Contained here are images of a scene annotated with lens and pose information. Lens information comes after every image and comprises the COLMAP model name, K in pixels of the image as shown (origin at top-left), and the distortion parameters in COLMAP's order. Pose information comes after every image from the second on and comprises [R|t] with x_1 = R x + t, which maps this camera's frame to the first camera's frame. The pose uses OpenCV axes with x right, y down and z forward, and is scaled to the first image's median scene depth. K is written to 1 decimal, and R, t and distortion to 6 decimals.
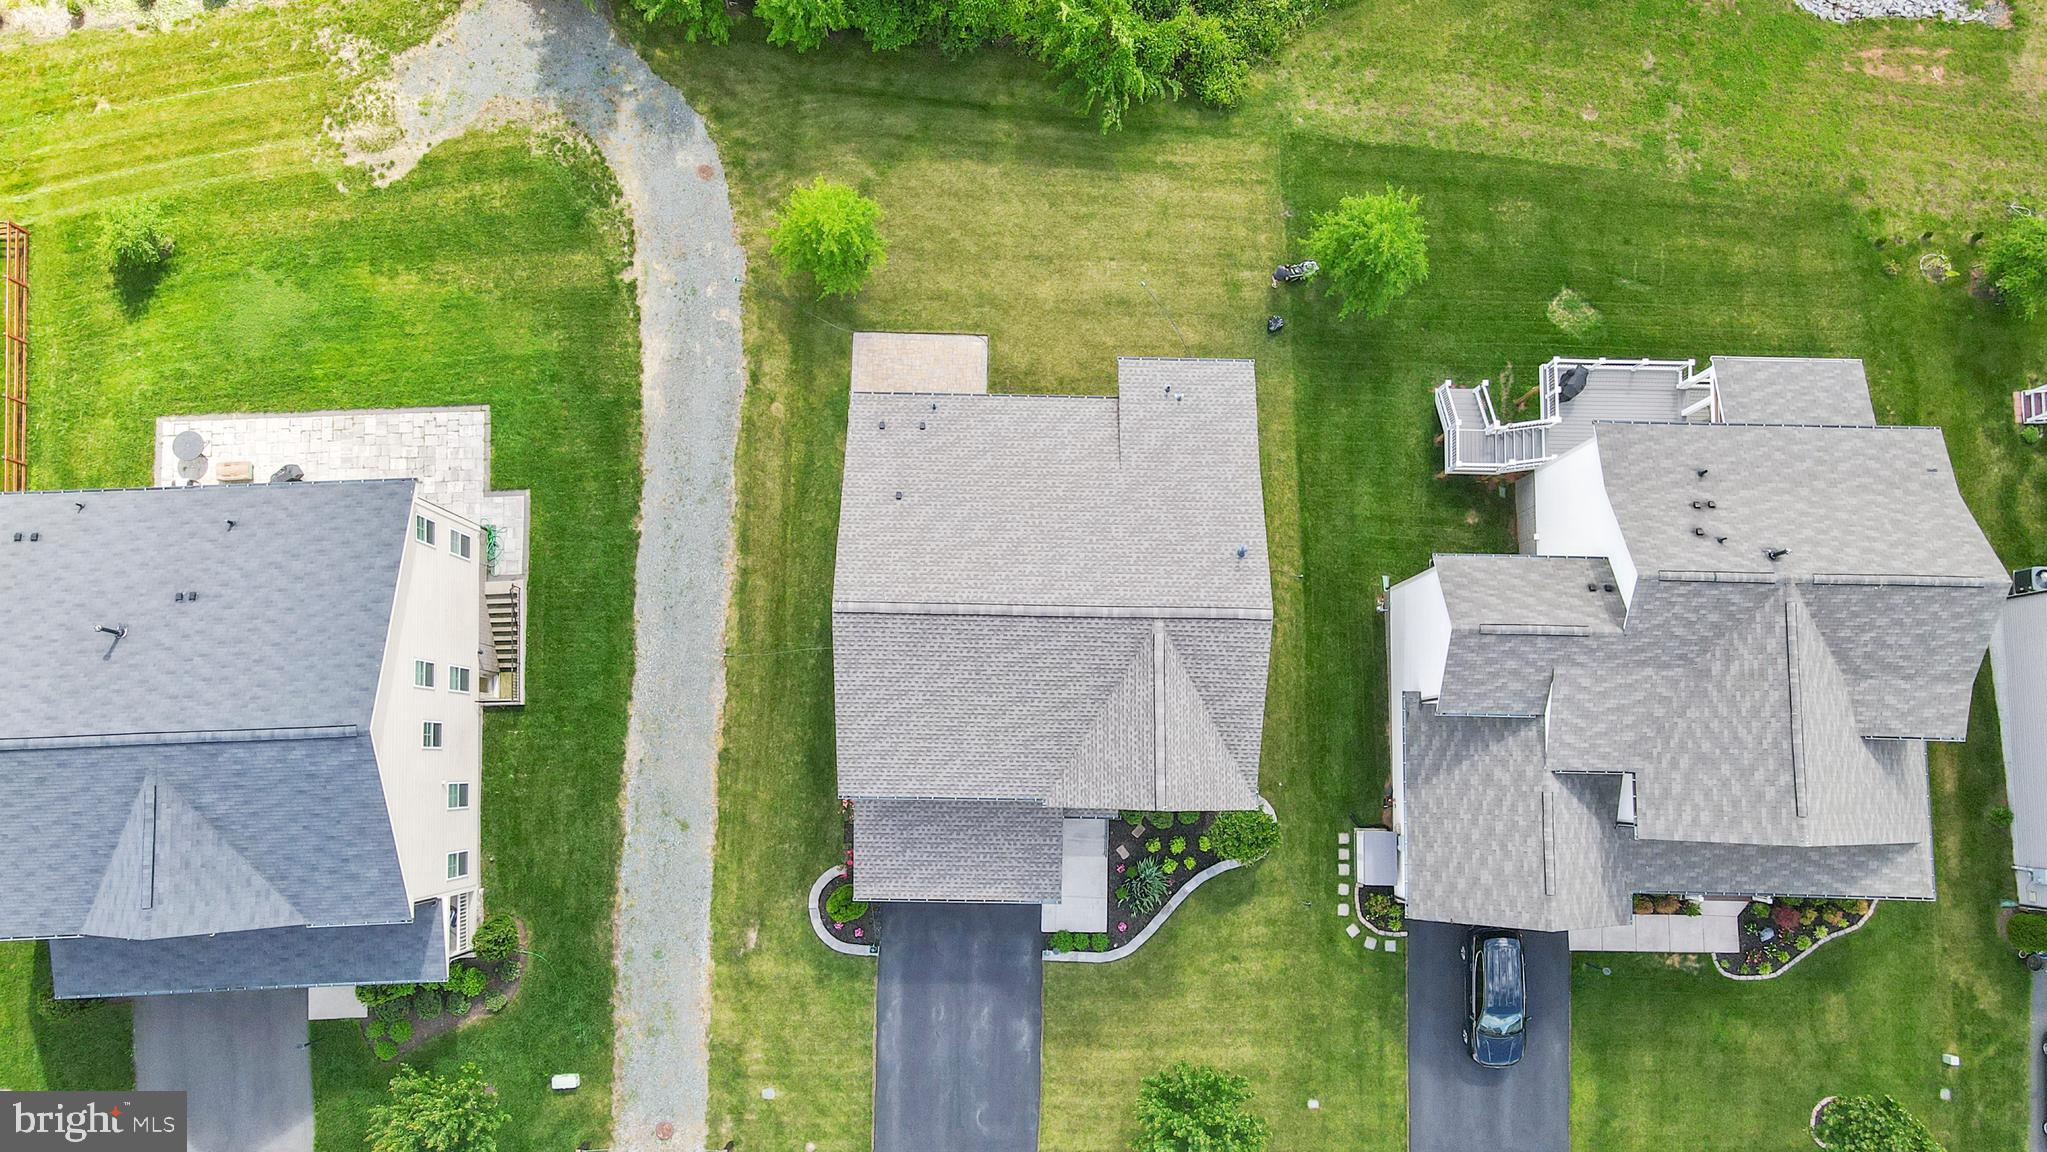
lens RADIAL K [[1524.6, 0, 1016.0], [0, 1524.6, 580.4], [0, 0, 1]] dist [-0.000299, 0.036724]
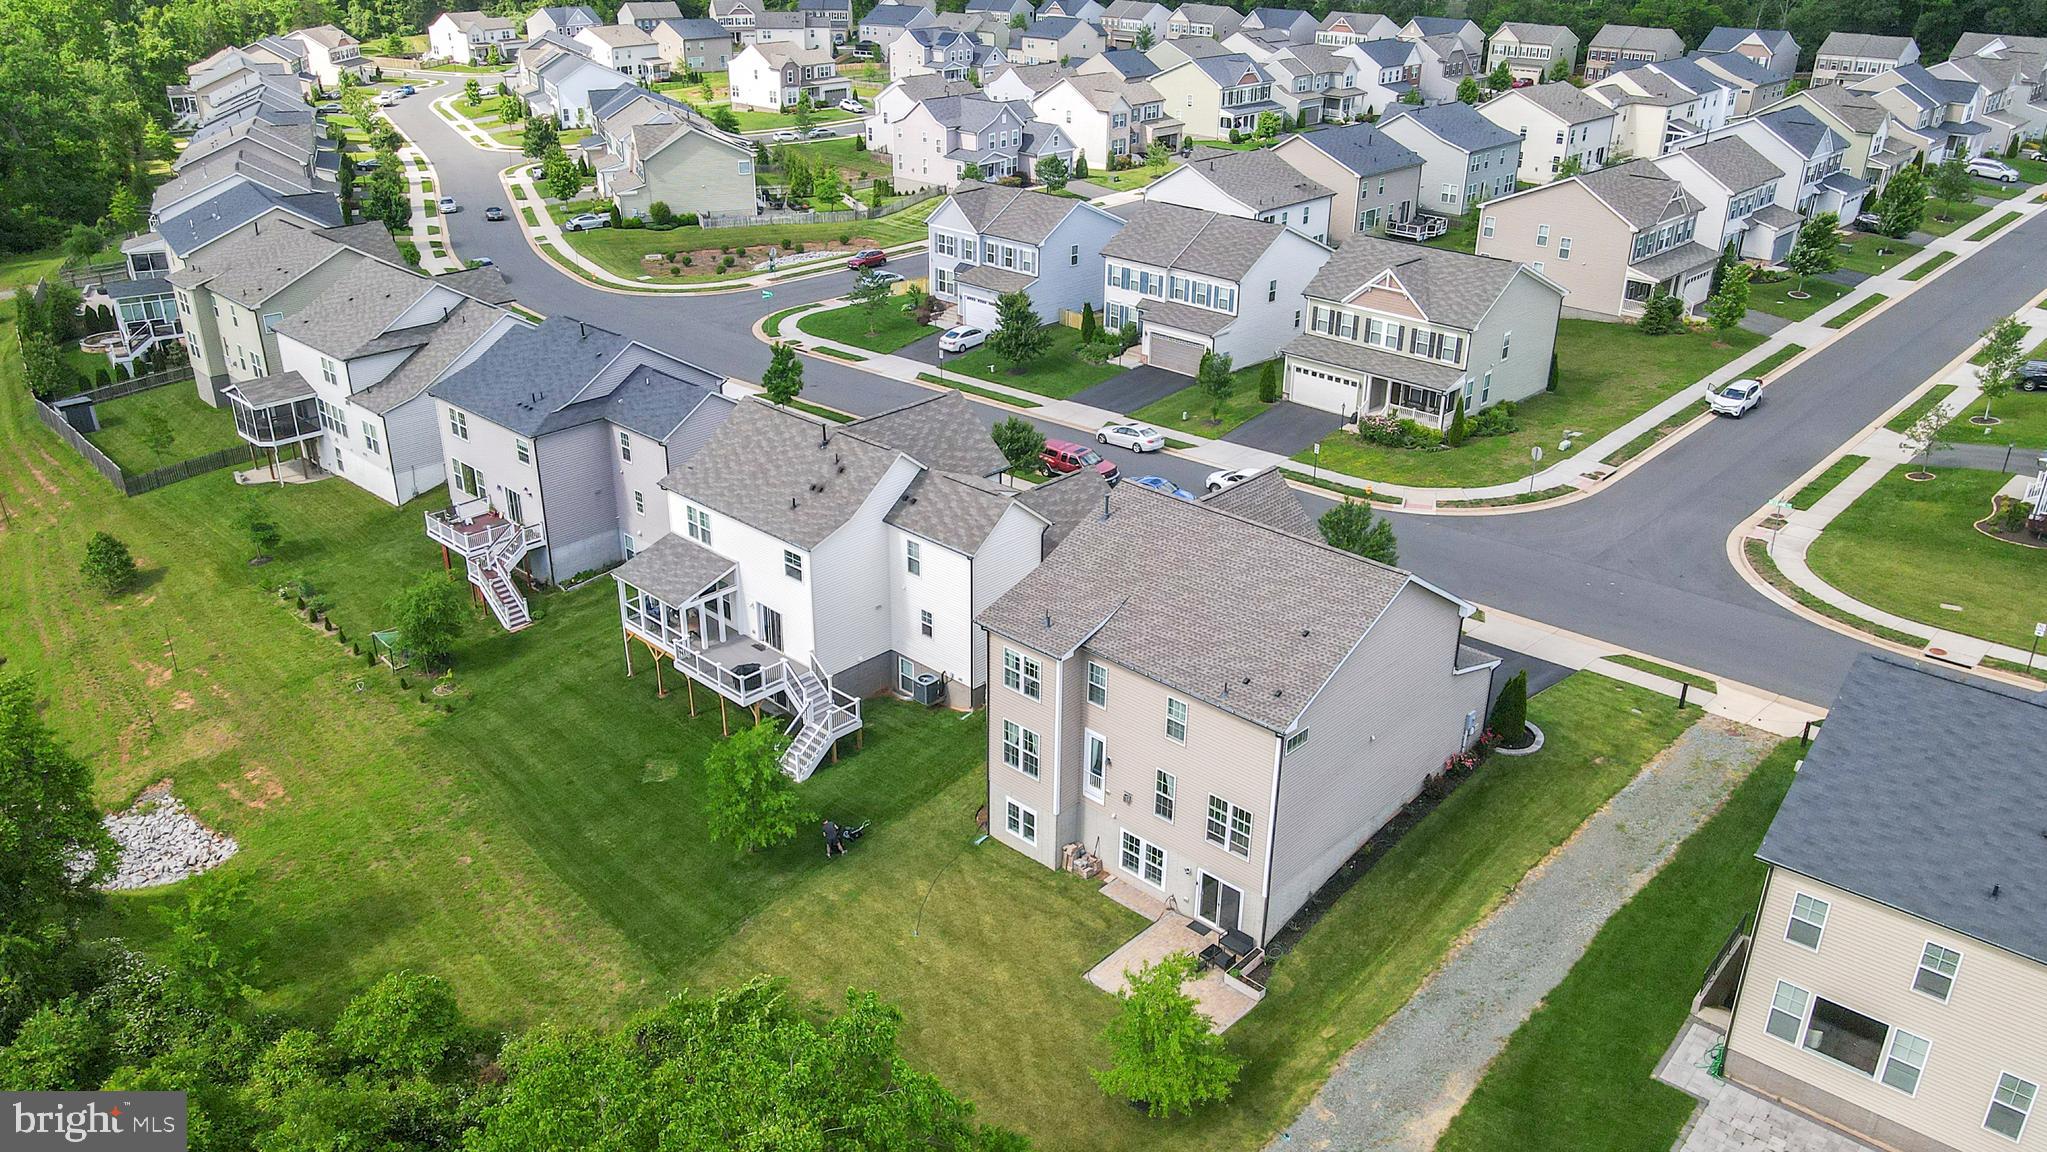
lens RADIAL K [[1524.6, 0, 1016.0], [0, 1524.6, 580.4], [0, 0, 1]] dist [-0.000299, 0.036724]
pose [[-0.737563, -0.295313, 0.607282, -0.507542], [0.668623, -0.193428, 0.718003, -0.856659], [-0.094570, 0.935615, 0.340118, 0.525107]]
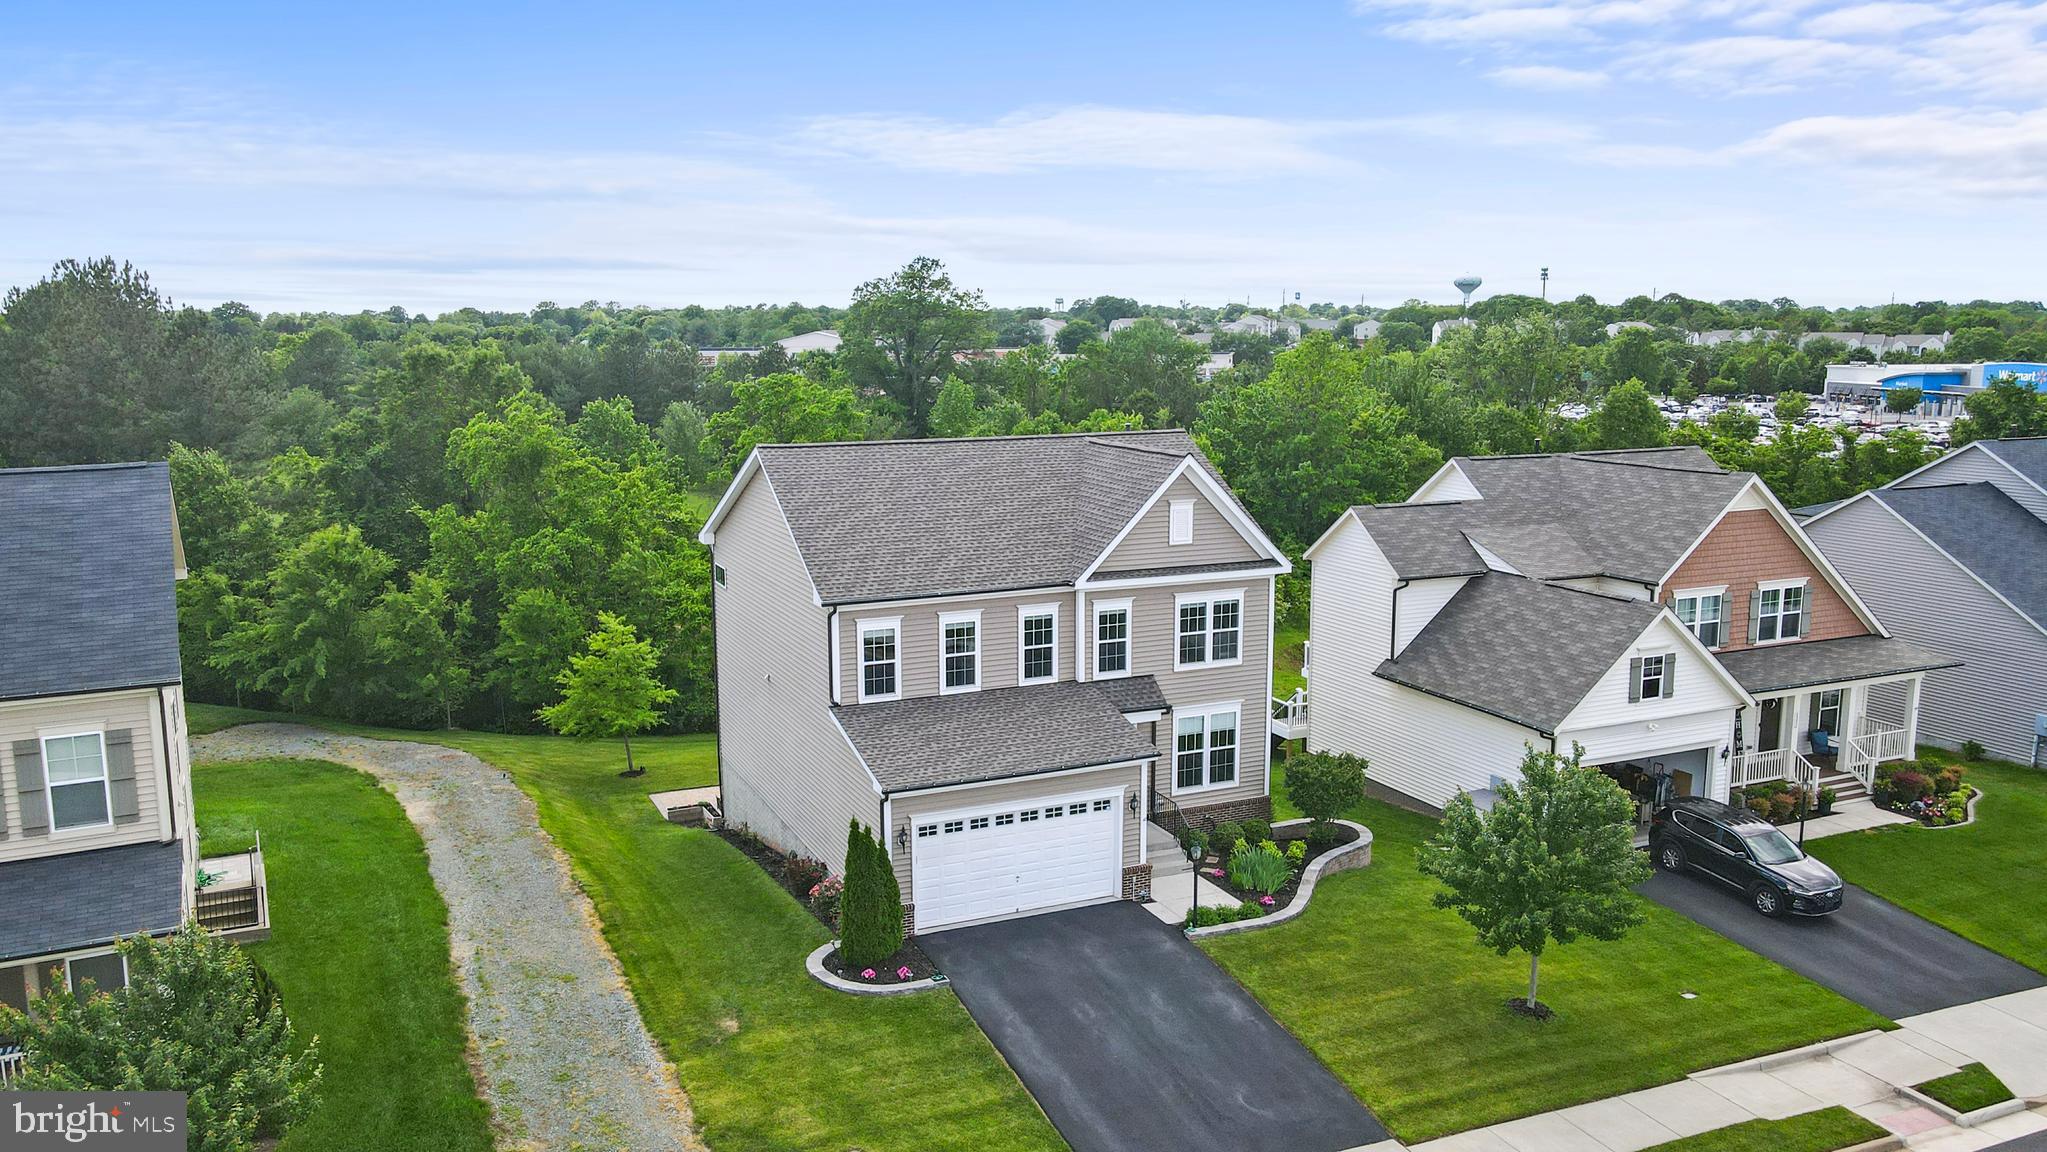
lens RADIAL K [[1524.6, 0, 1016.0], [0, 1524.6, 580.4], [0, 0, 1]] dist [-0.000299, 0.036724]
pose [[0.903067, -0.081735, 0.421651, -0.302553], [0.427404, 0.267882, -0.863461, 0.723298], [-0.042378, 0.959978, 0.276849, 0.683222]]
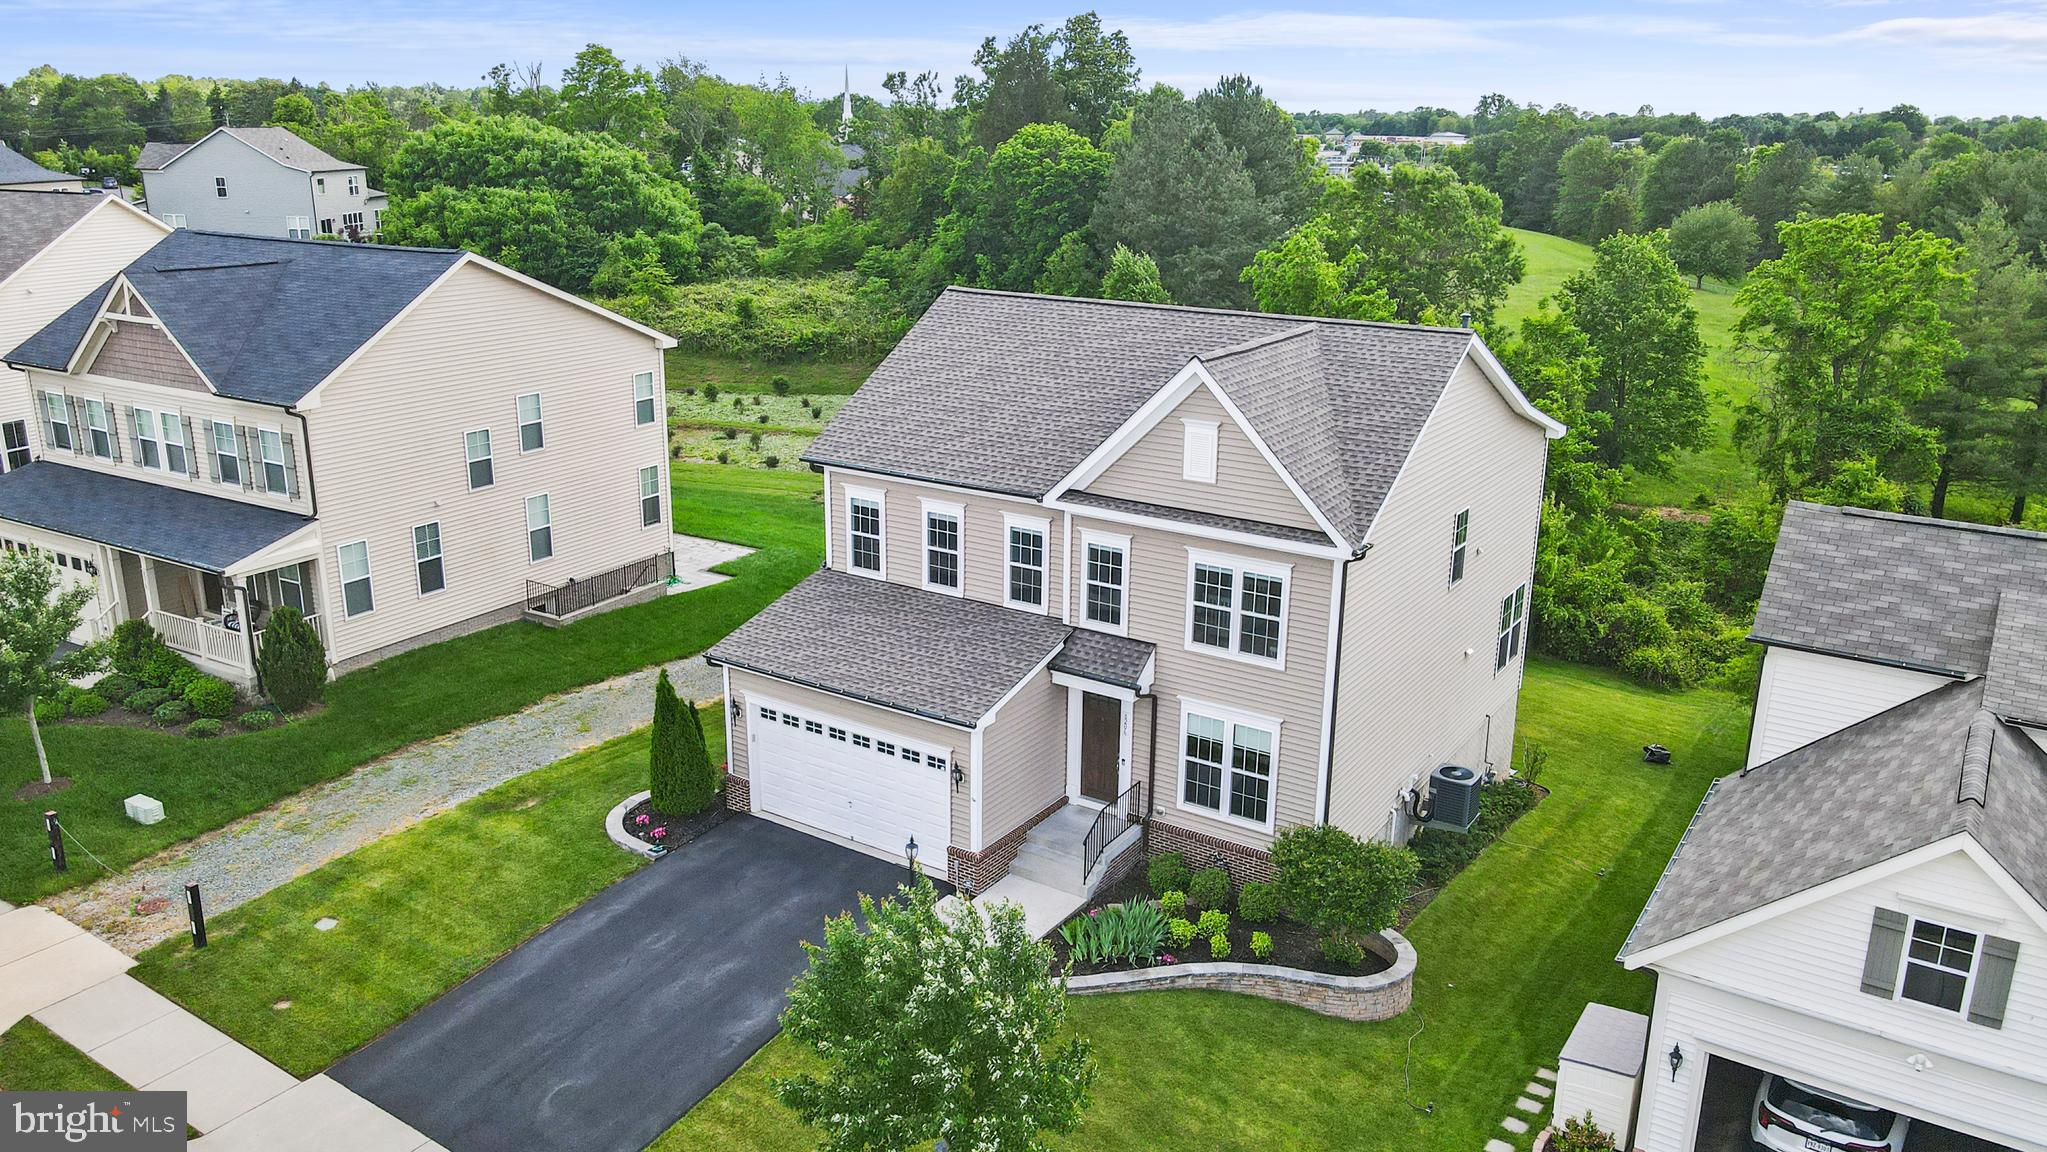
lens RADIAL K [[1524.6, 0, 1016.0], [0, 1524.6, 580.4], [0, 0, 1]] dist [-0.000299, 0.036724]
pose [[0.842069, 0.157114, -0.515979, 0.302575], [-0.535849, 0.352806, -0.767068, 0.574192], [0.061523, 0.922412, 0.381276, 0.691390]]
